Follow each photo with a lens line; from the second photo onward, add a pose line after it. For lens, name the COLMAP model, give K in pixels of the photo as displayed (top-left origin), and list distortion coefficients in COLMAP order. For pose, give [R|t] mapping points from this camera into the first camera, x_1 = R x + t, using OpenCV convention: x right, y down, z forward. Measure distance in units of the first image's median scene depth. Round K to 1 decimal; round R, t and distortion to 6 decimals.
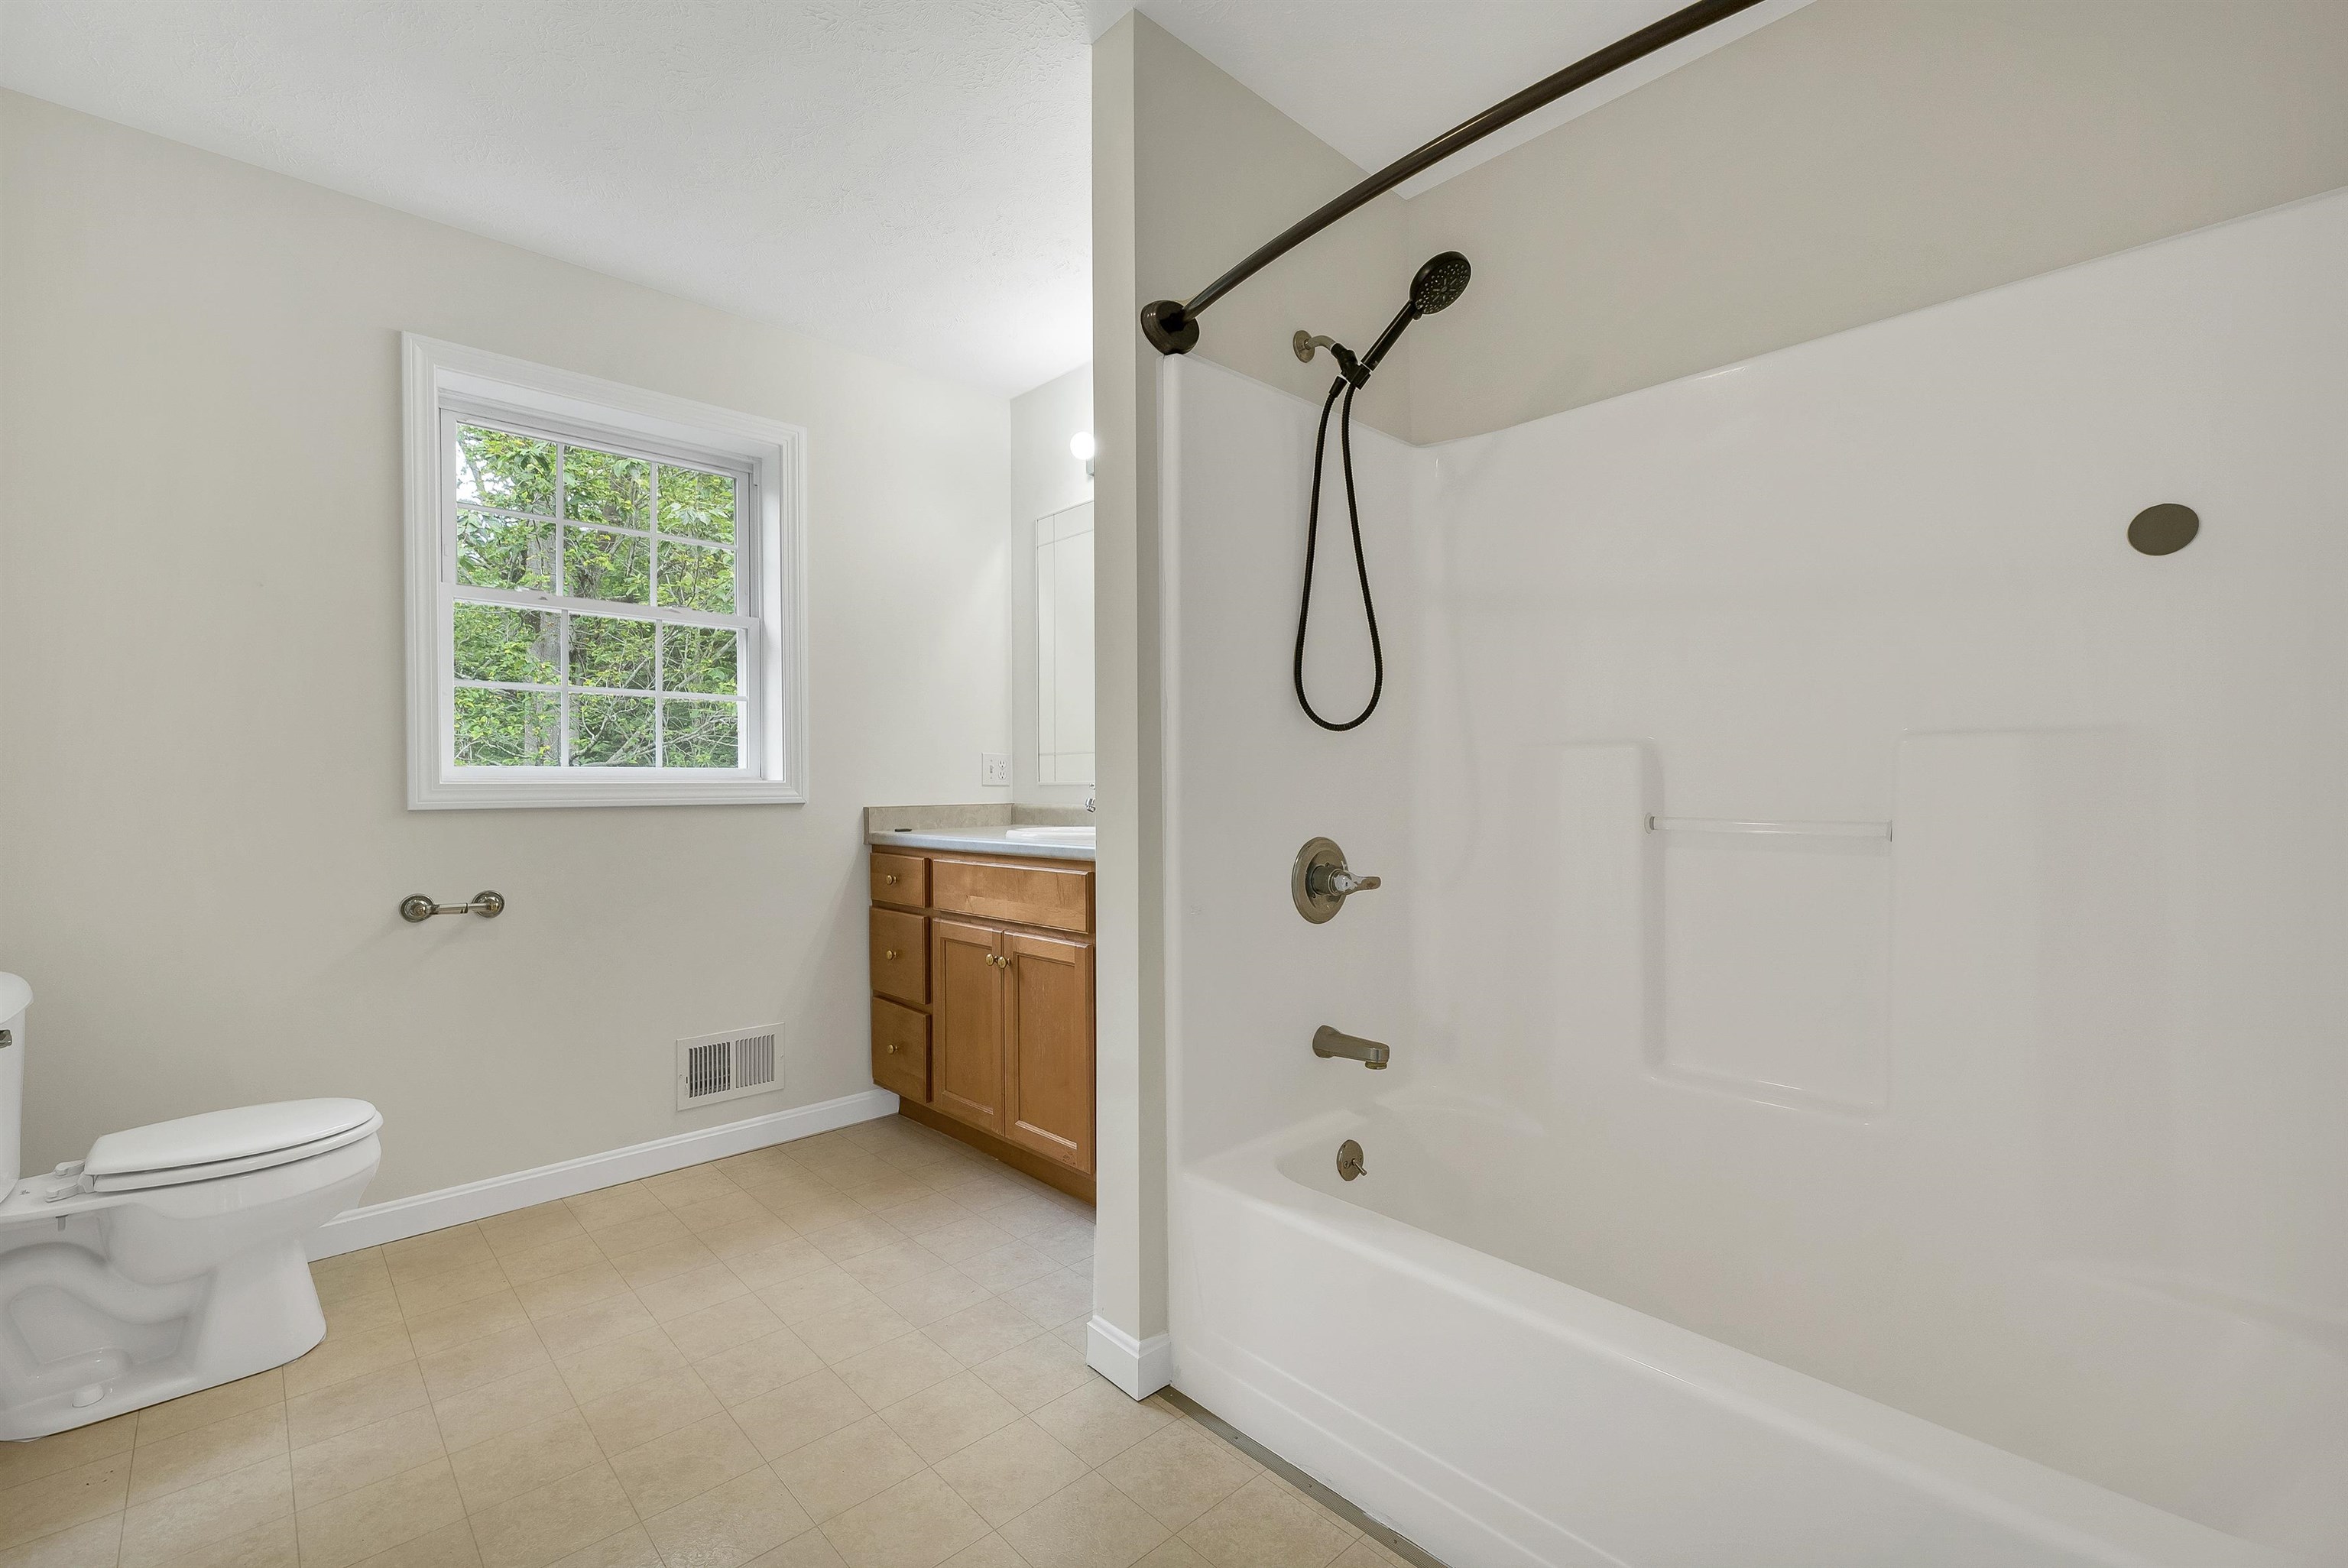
lens RADIAL K [[972.4, 0, 1171.1], [0, 972.4, 781.3], [0, 0, 1]] dist [0.003307, 0.000462]
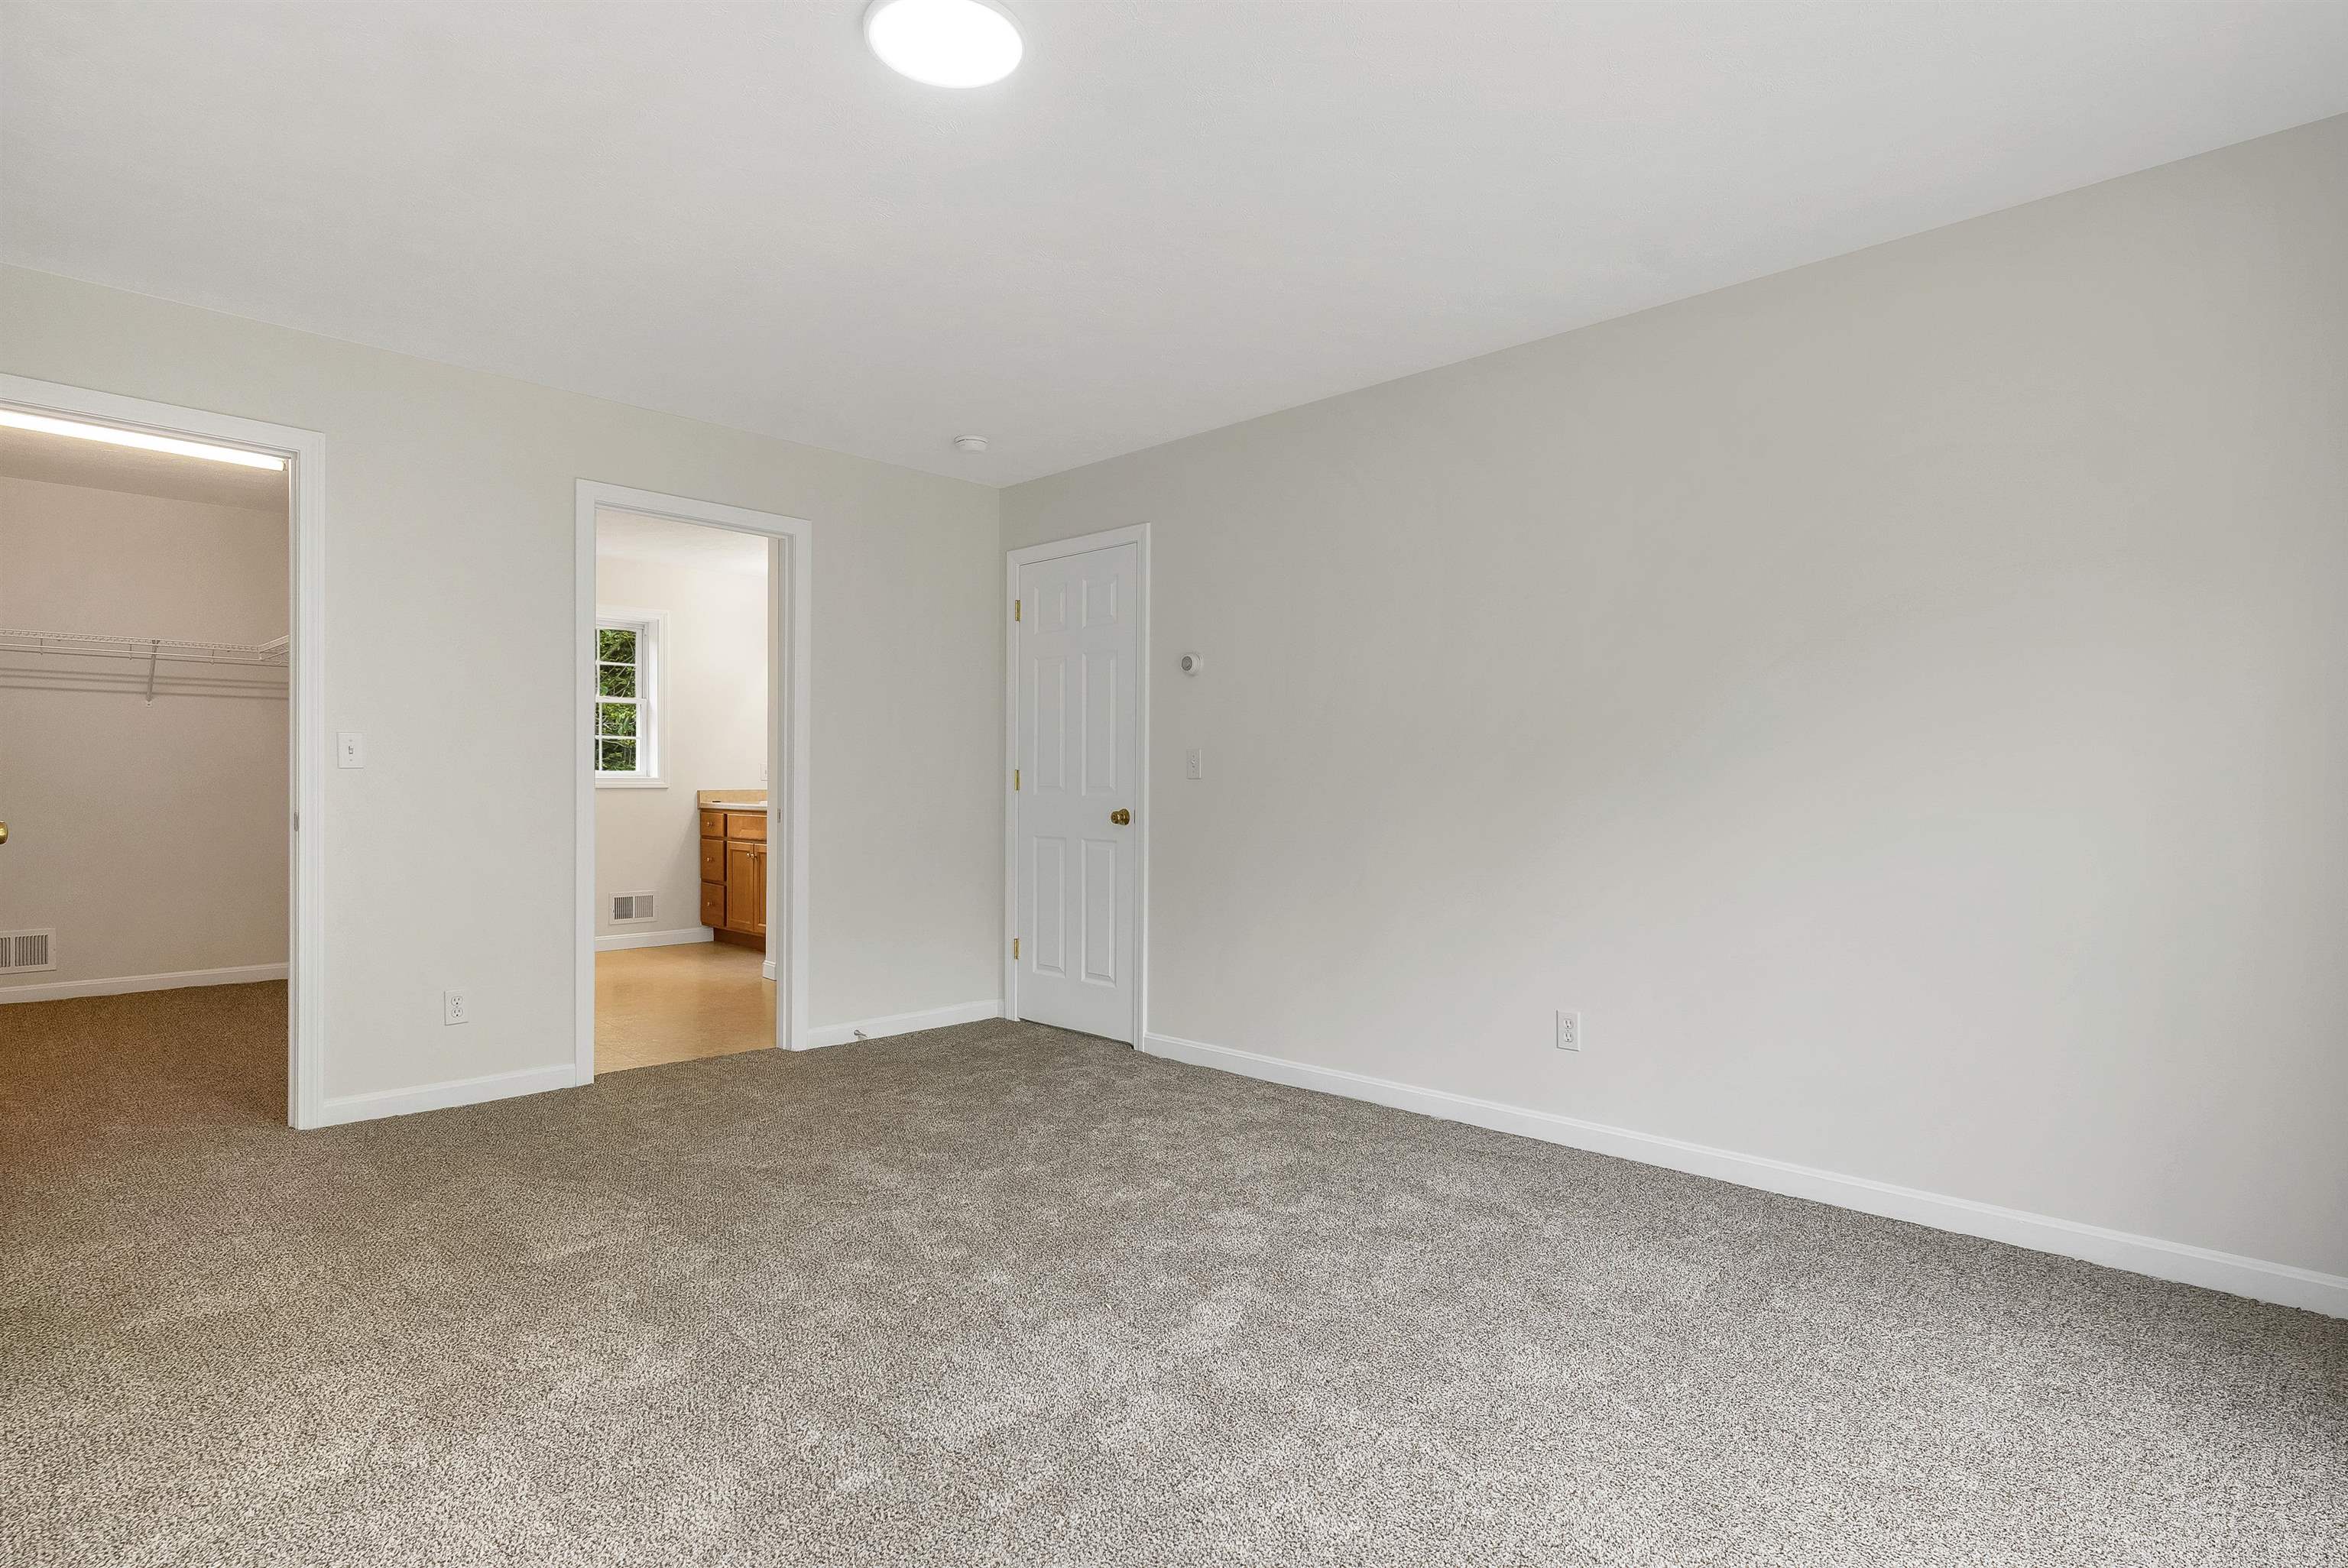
lens RADIAL K [[1206.4, 0, 1186.0], [0, 1206.4, 778.9], [0, 0, 1]] dist [0.002154, 0.000006]
pose [[0.999504, 0.009180, 0.030117, 0.769762], [-0.009369, 0.999937, 0.006145, -0.027498], [-0.030059, -0.006425, 0.999527, -1.905967]]
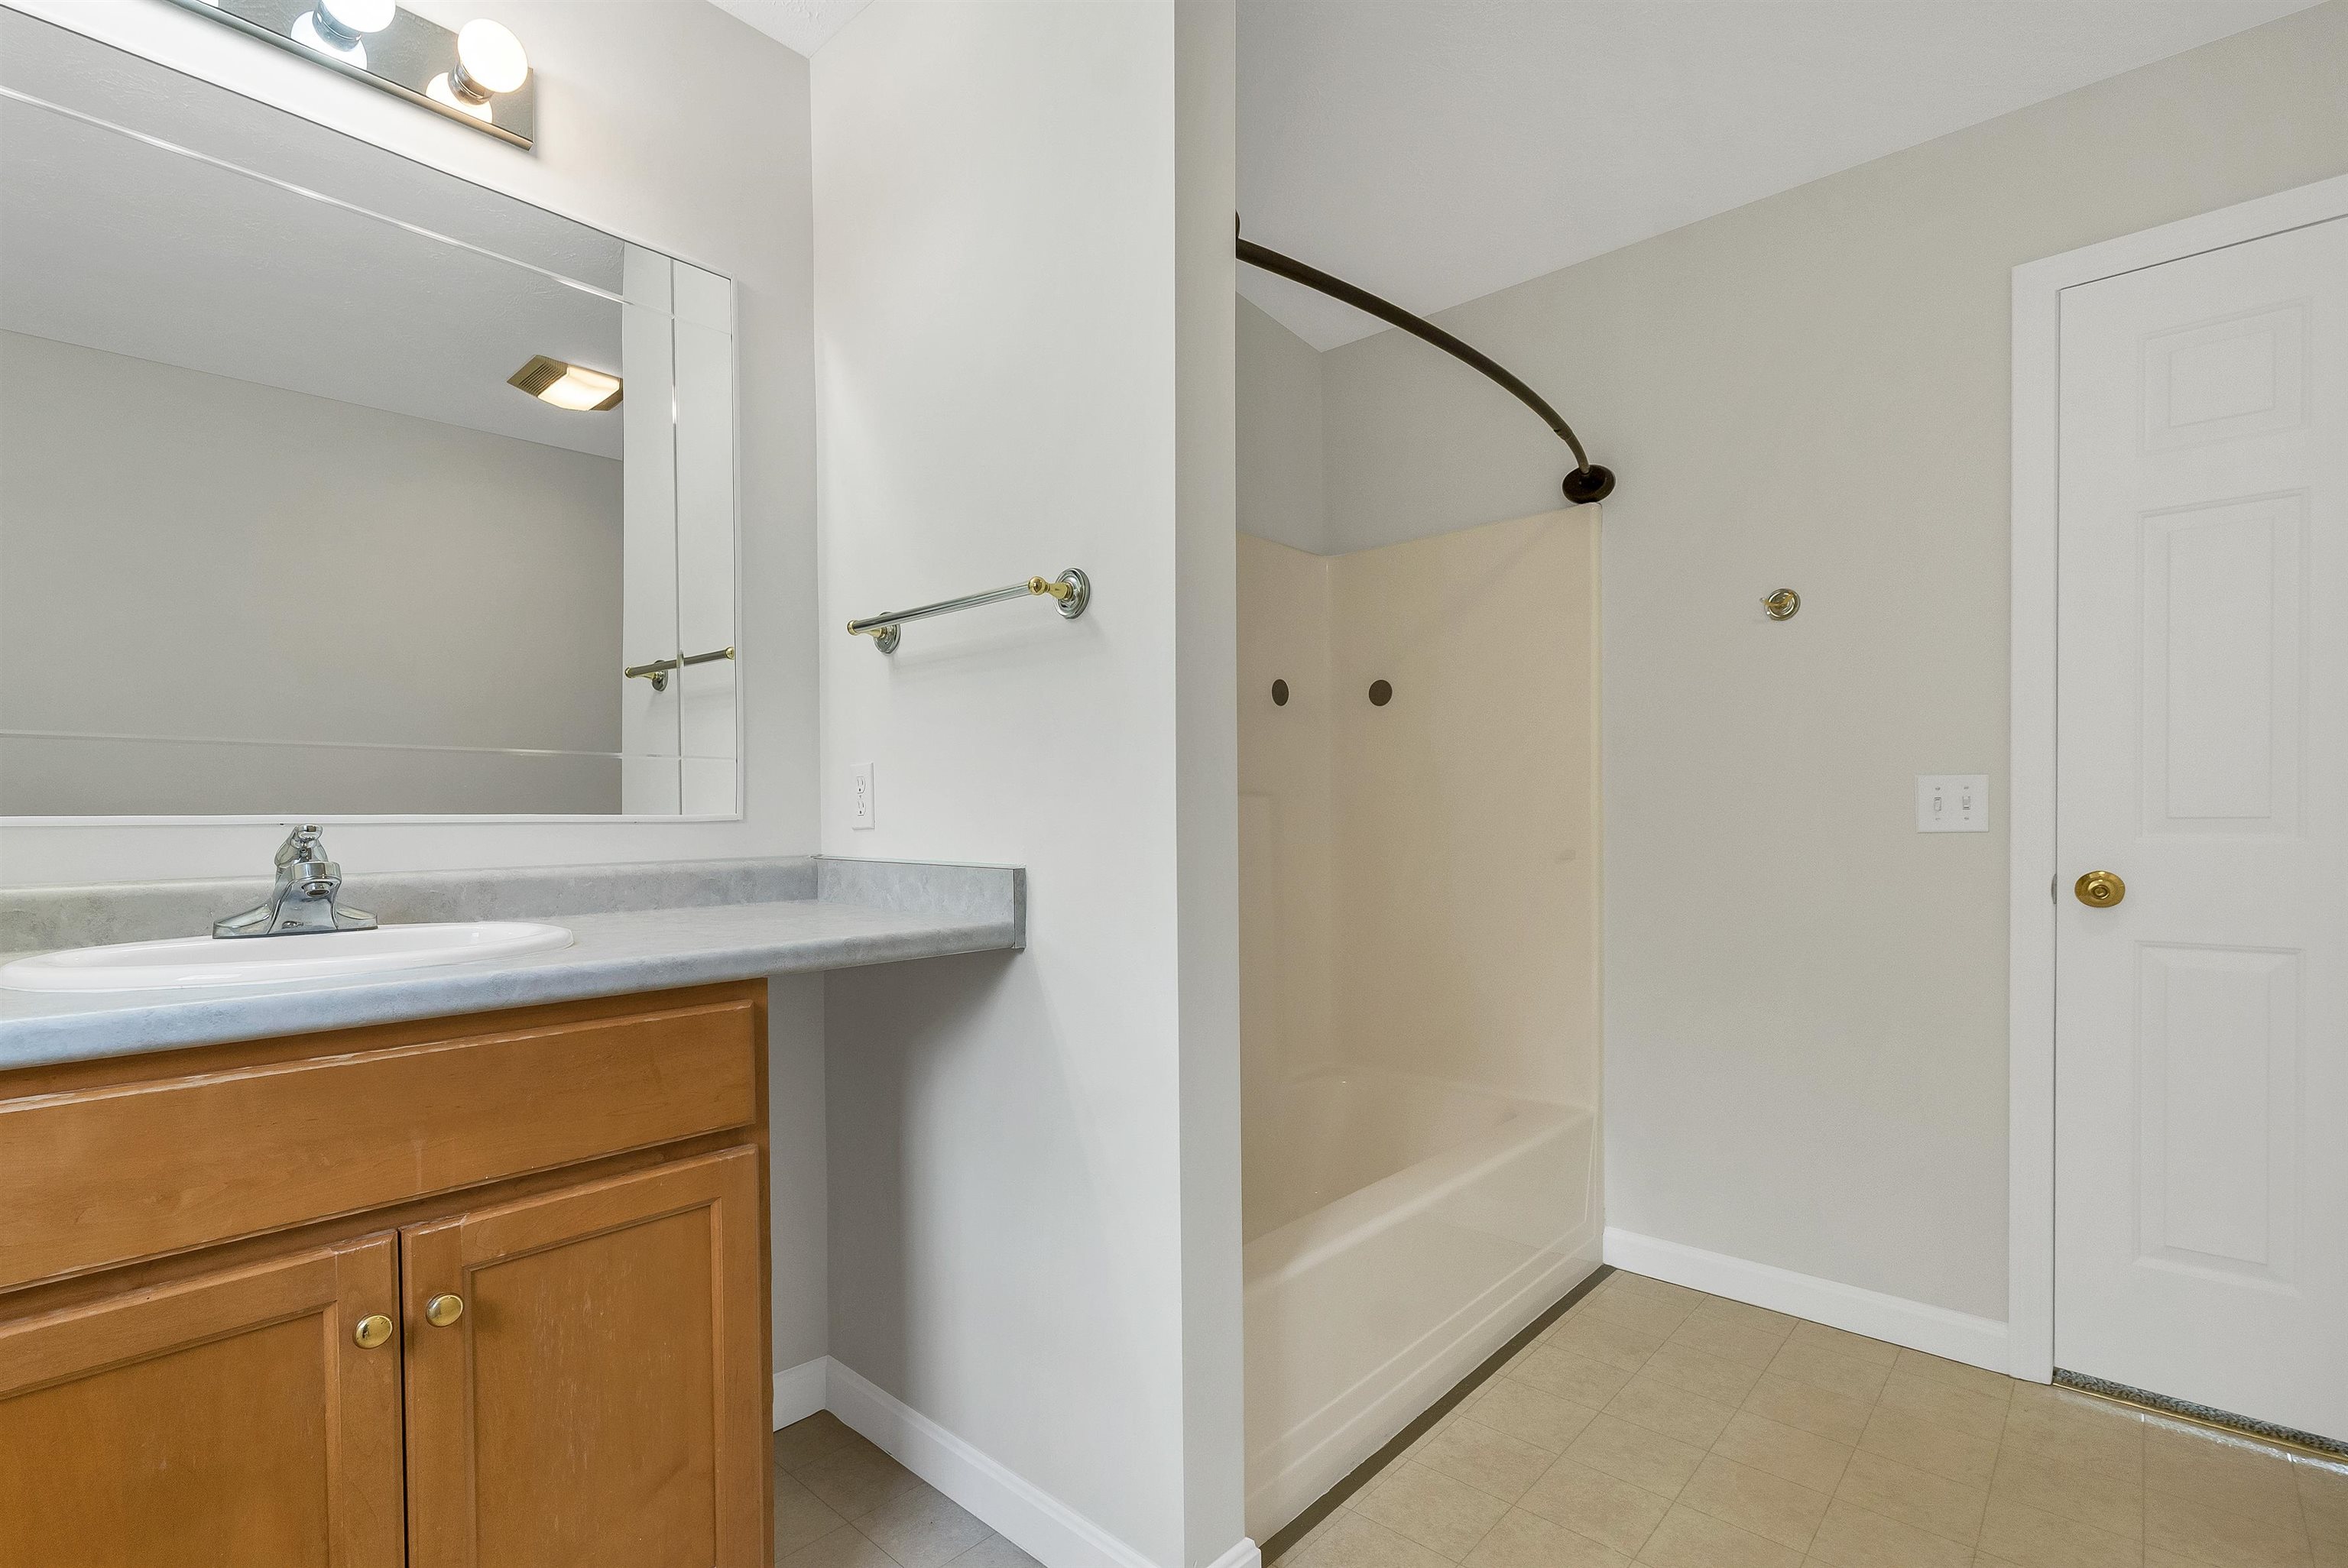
lens RADIAL K [[1062.8, 0, 1167.7], [0, 1062.8, 828.1], [0, 0, 1]] dist [-0.002110, -0.000211]
pose [[-0.067406, -0.003020, 0.997721, -0.580195], [-0.002834, 0.999992, 0.002835, 0.001433], [-0.997722, -0.002636, -0.067414, 0.735244]]
